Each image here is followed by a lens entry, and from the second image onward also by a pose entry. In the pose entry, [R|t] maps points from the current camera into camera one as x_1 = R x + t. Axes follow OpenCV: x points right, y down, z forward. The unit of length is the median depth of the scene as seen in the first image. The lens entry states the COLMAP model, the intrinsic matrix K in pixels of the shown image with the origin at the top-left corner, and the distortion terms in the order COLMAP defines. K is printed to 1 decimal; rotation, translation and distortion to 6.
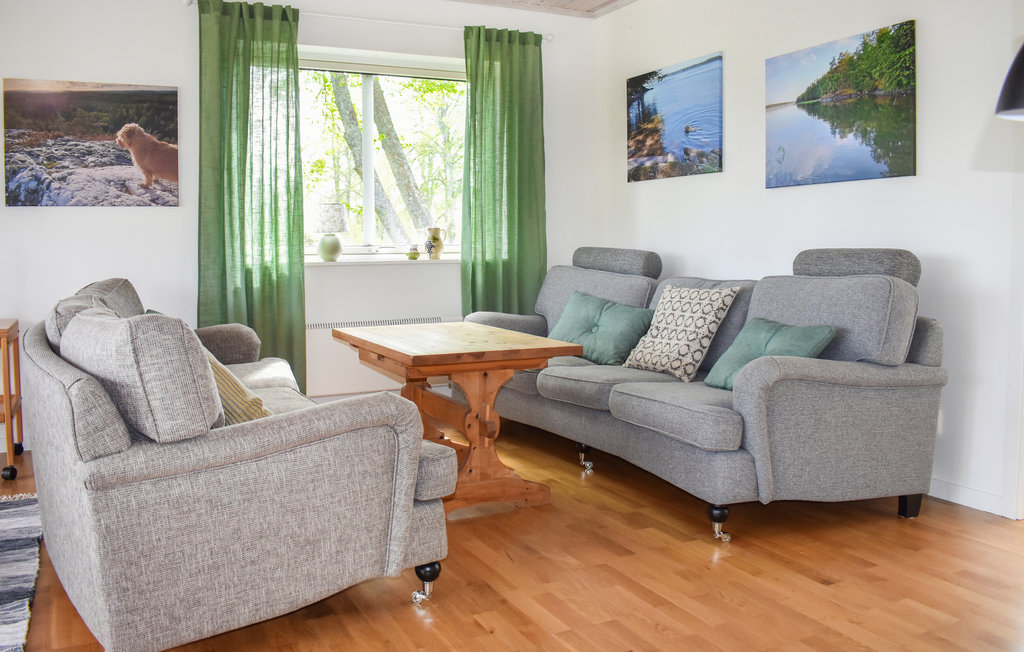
lens RADIAL K [[841.7, 0, 515.1], [0, 841.7, 328.9], [0, 0, 1]] dist [-0.072338, -0.008903]
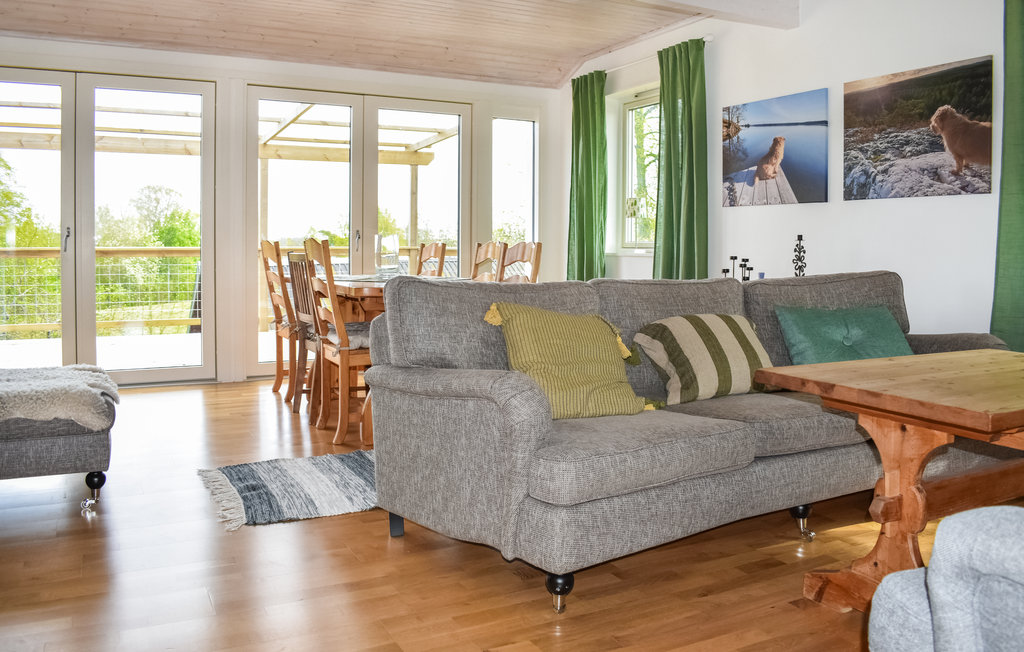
lens RADIAL K [[841.7, 0, 515.6], [0, 841.7, 320.2], [0, 0, 1]] dist [-0.072338, -0.008903]
pose [[0.023093, 0.097779, -0.994940, 0.464176], [-0.099491, 0.990490, 0.095032, -0.051246], [0.994770, 0.096793, 0.032602, 0.519154]]
